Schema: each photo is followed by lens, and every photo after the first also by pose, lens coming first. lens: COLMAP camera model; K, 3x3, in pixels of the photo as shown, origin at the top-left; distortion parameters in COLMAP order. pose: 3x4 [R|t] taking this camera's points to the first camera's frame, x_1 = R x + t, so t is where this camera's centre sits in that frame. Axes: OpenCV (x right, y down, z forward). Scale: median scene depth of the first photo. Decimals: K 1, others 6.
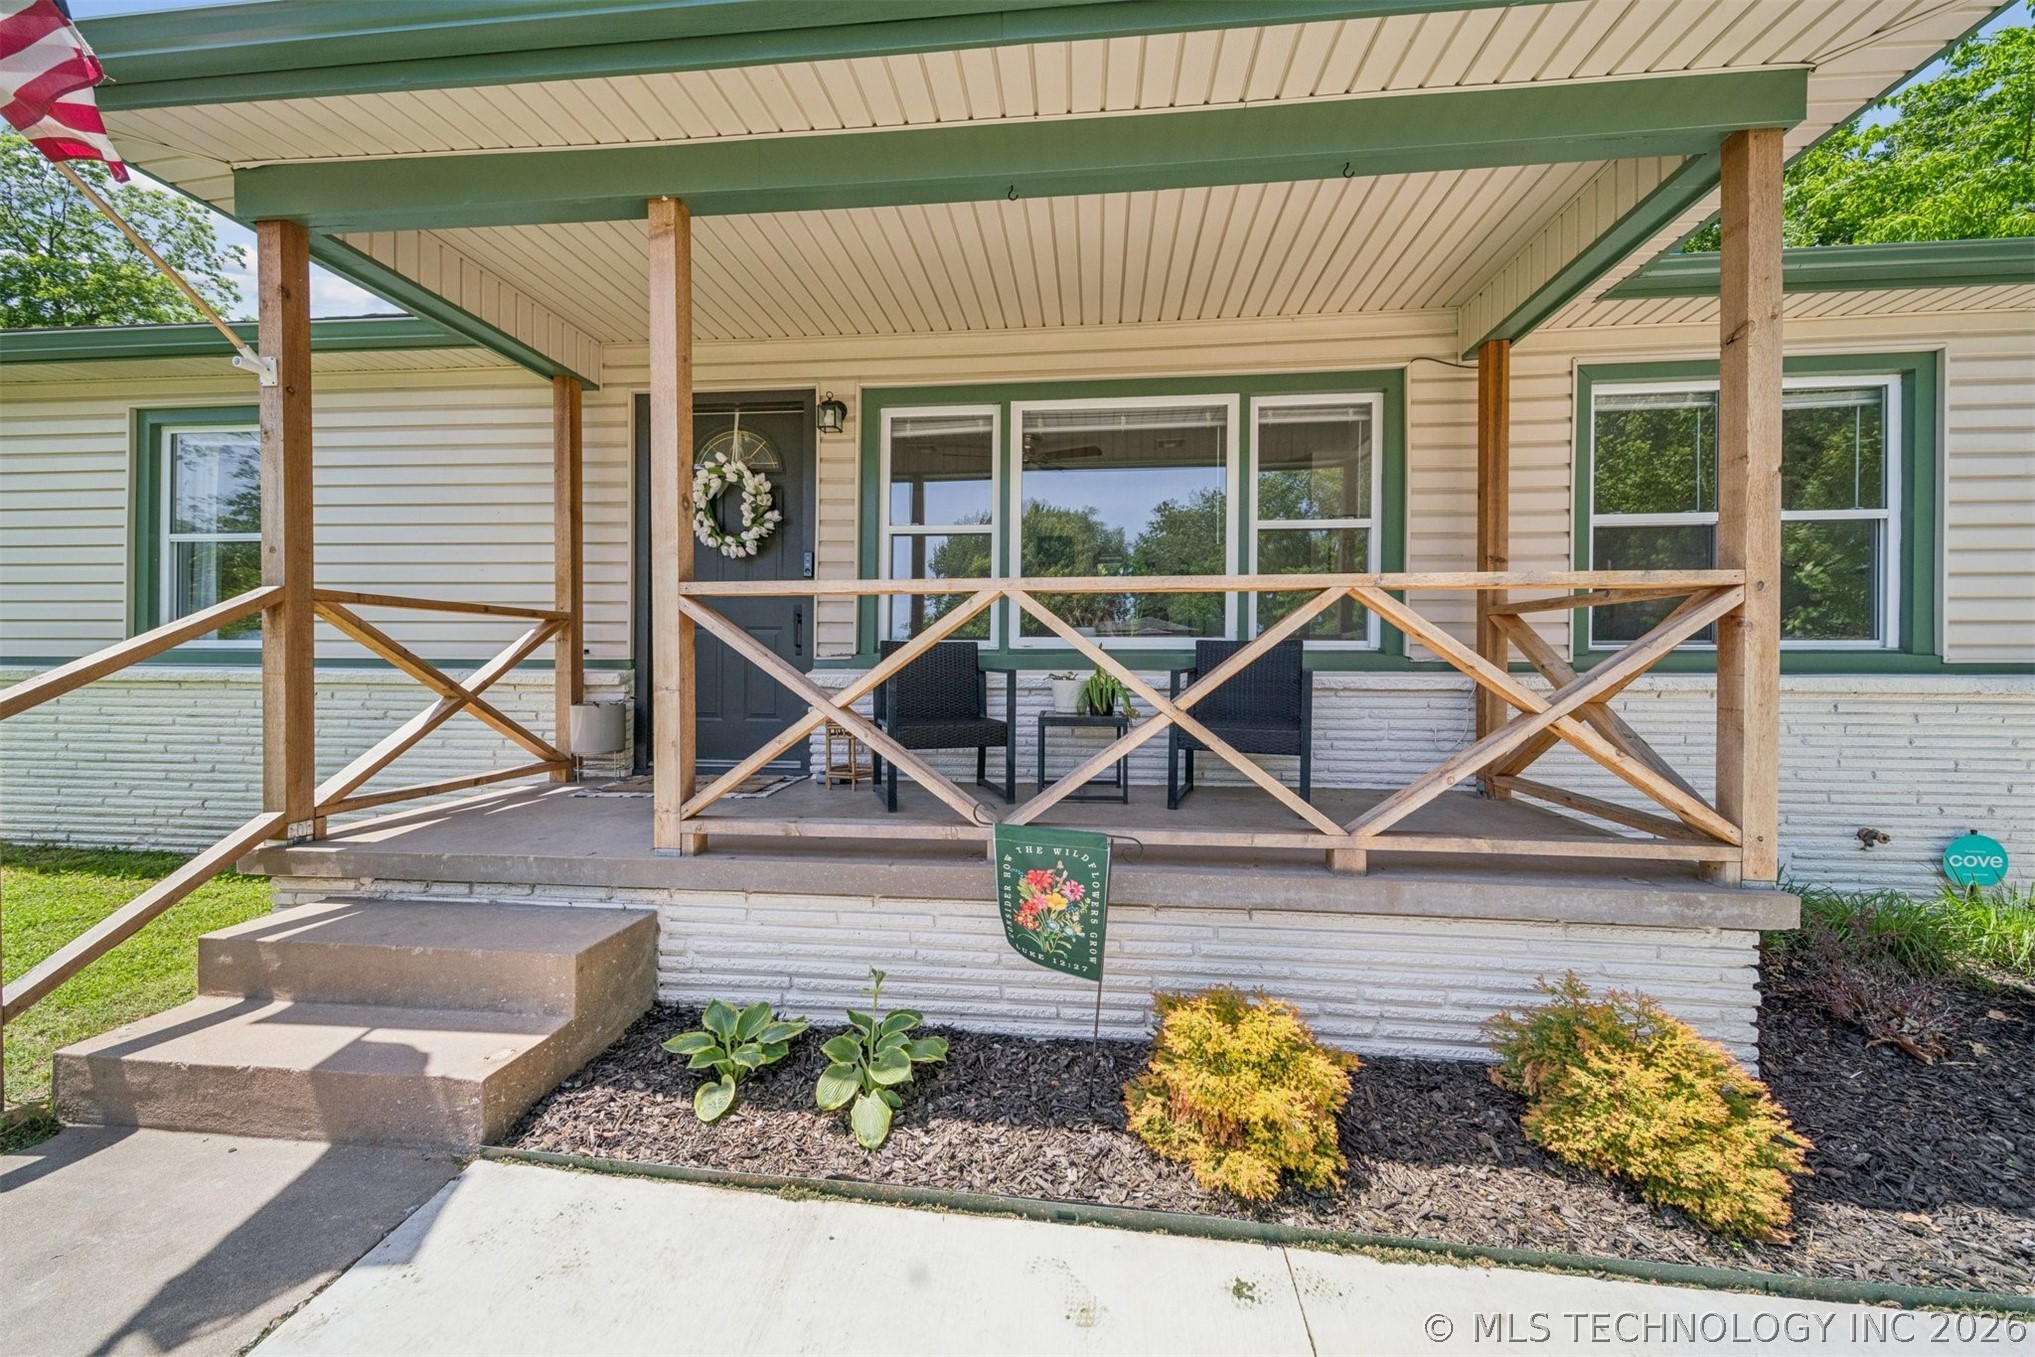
lens RADIAL K [[716.9, 0, 1034.5], [0, 716.9, 687.0], [0, 0, 1]] dist [0.001710, -0.000018]
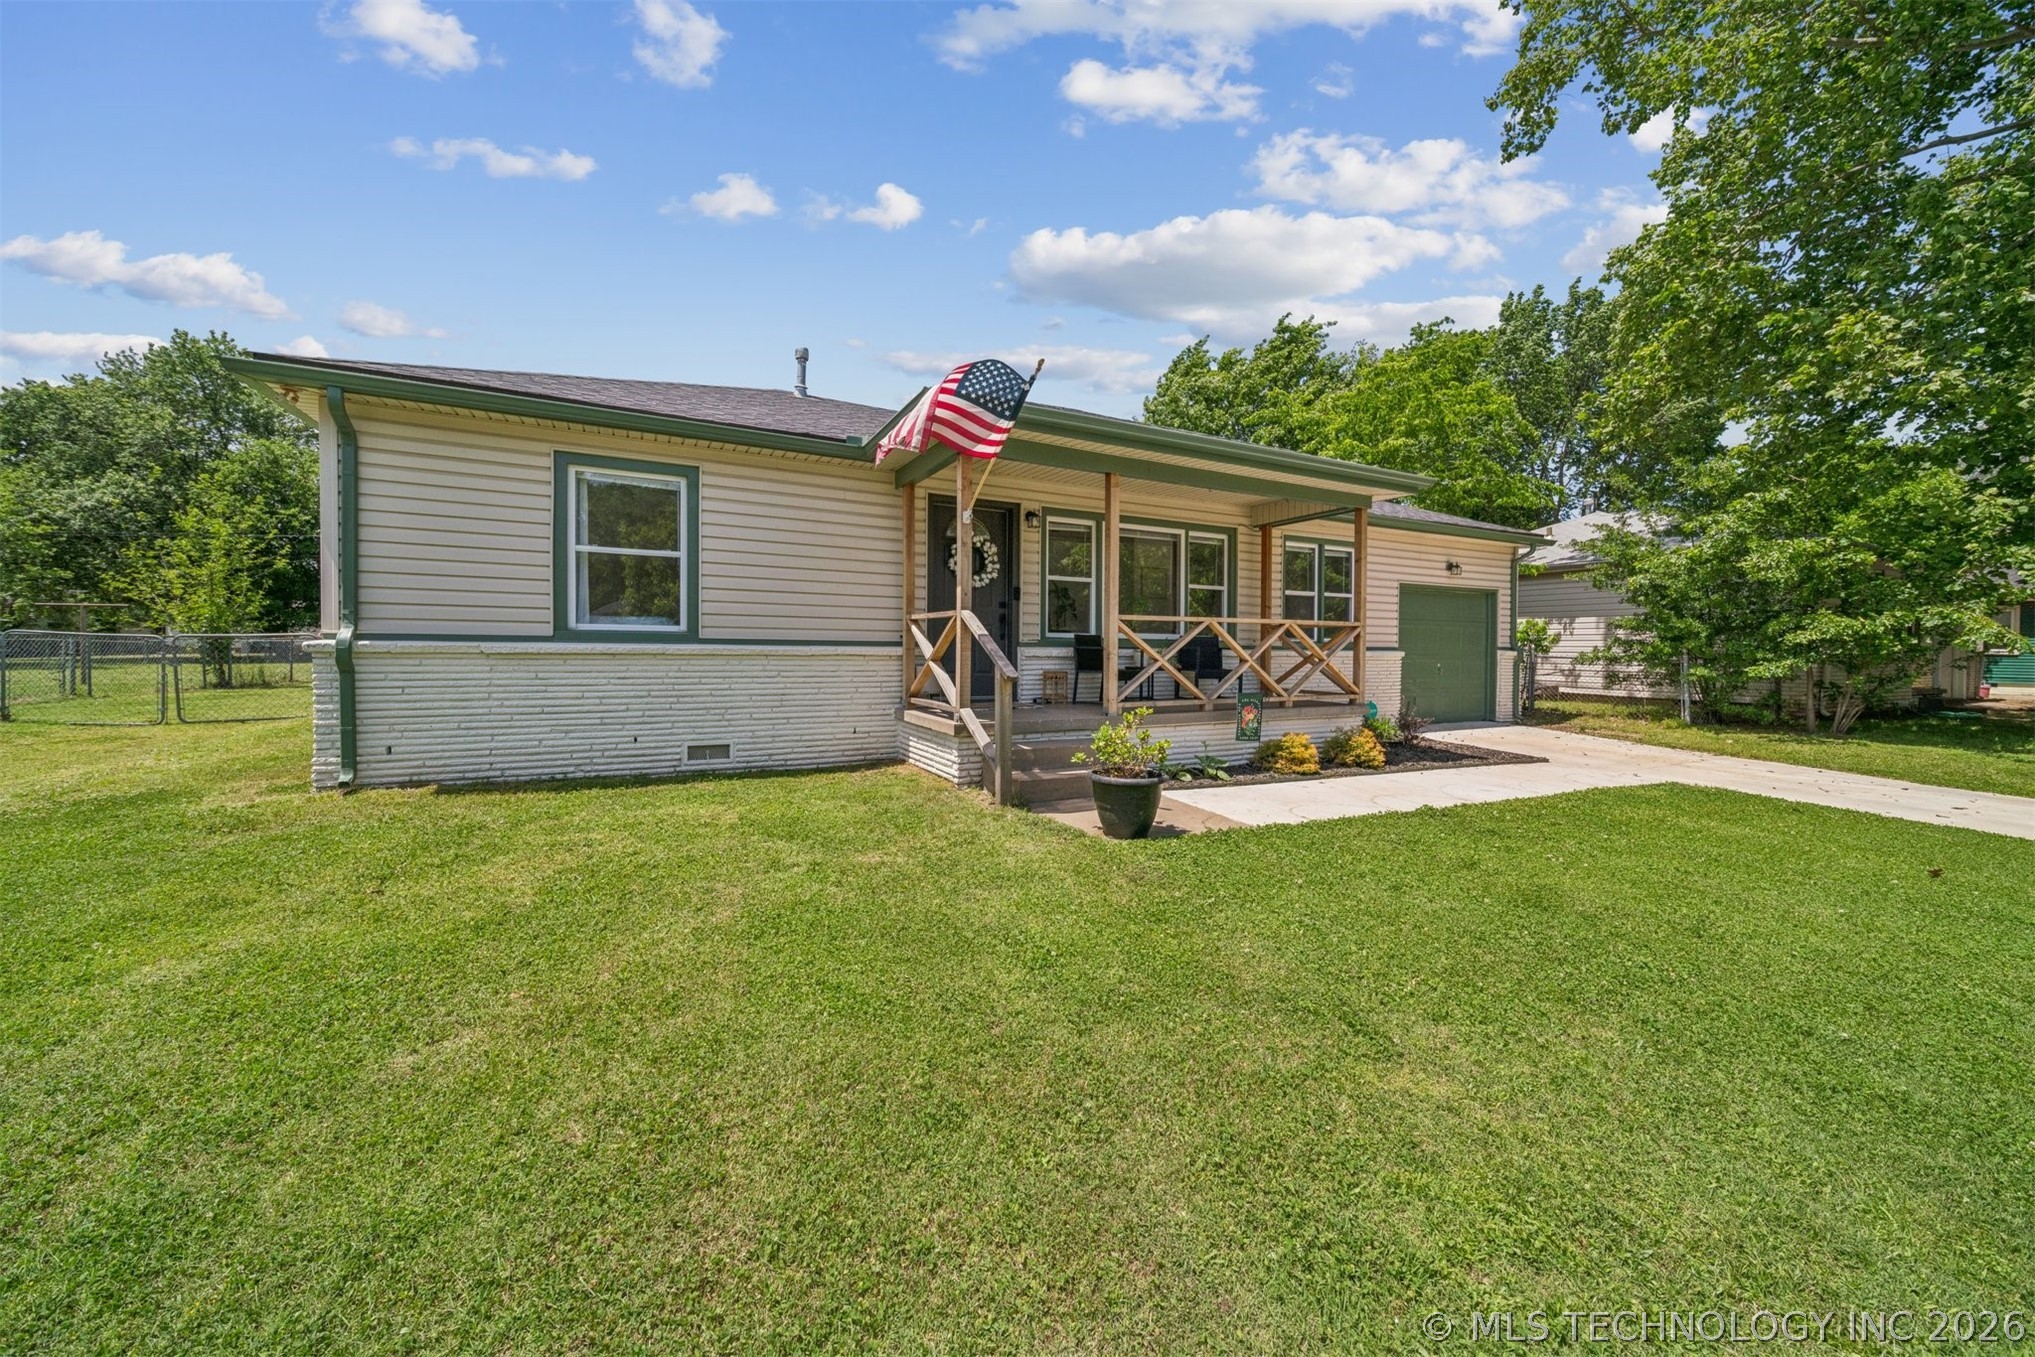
lens RADIAL K [[716.9, 0, 1034.5], [0, 716.9, 687.0], [0, 0, 1]] dist [0.001710, -0.000018]
pose [[0.838418, -0.024720, 0.544467, -1.455622], [0.009442, 0.999480, 0.030840, 0.024952], [-0.544946, -0.020716, 0.838215, -0.721969]]
